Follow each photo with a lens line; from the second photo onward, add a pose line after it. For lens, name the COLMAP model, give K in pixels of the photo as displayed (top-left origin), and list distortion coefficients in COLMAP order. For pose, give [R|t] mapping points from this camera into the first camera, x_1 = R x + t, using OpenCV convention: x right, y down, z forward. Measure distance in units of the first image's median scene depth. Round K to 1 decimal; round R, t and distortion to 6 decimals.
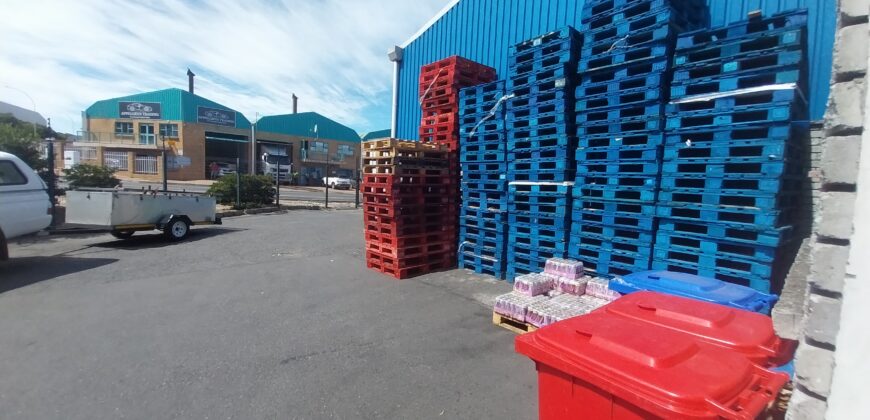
lens RADIAL K [[339.4, 0, 438.2], [0, 339.4, 211.0], [0, 0, 1]] dist [0.017385, -0.012859]
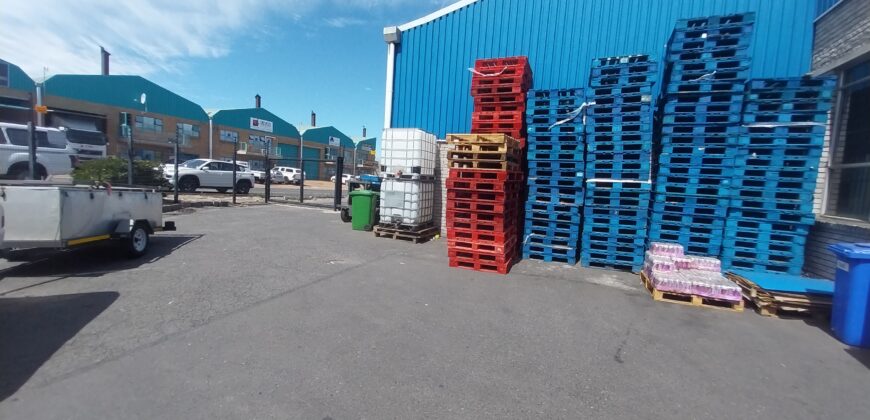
lens RADIAL K [[339.4, 0, 438.2], [0, 339.4, 211.0], [0, 0, 1]] dist [0.017385, -0.012859]
pose [[0.905503, -0.029460, 0.423316, -0.800703], [0.018016, 0.999357, 0.031012, -0.025454], [-0.423957, -0.020455, 0.905451, 0.195629]]
